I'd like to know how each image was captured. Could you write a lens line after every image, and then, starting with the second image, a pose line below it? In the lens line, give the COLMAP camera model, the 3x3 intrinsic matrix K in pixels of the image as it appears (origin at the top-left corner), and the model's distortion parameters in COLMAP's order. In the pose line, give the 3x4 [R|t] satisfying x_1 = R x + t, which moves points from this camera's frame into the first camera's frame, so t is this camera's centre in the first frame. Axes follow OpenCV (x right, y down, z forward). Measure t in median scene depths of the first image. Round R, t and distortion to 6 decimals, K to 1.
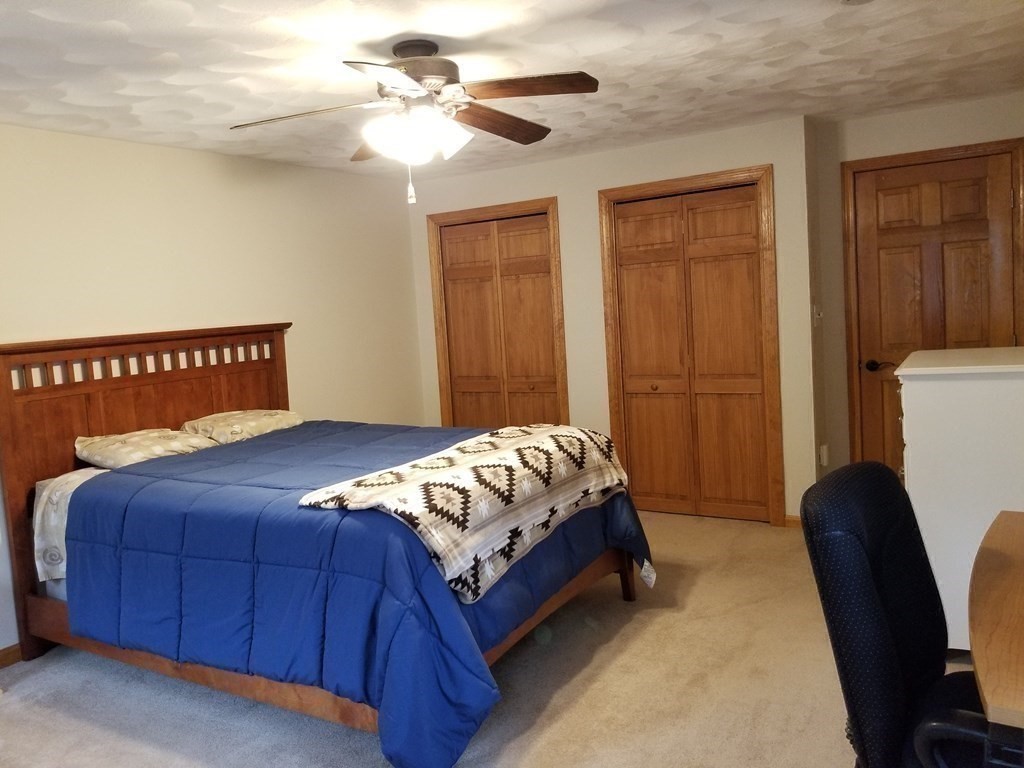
lens RADIAL K [[795.6, 0, 509.1], [0, 795.6, 383.1], [0, 0, 1]] dist [0.095847, -0.157887]
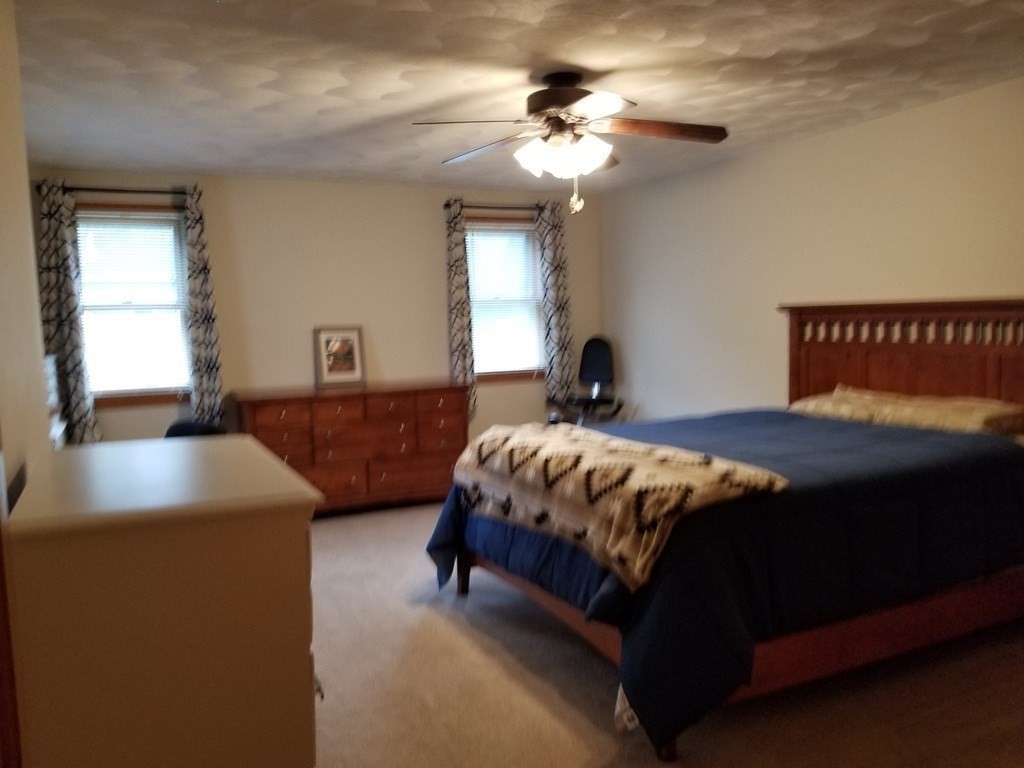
lens RADIAL K [[795.6, 0, 509.1], [0, 795.6, 383.1], [0, 0, 1]] dist [0.095847, -0.157887]
pose [[-0.554777, 0.152516, -0.817900, 0.775106], [-0.014552, 0.981125, 0.192824, -0.173172], [0.831872, 0.118876, -0.542087, 1.311320]]
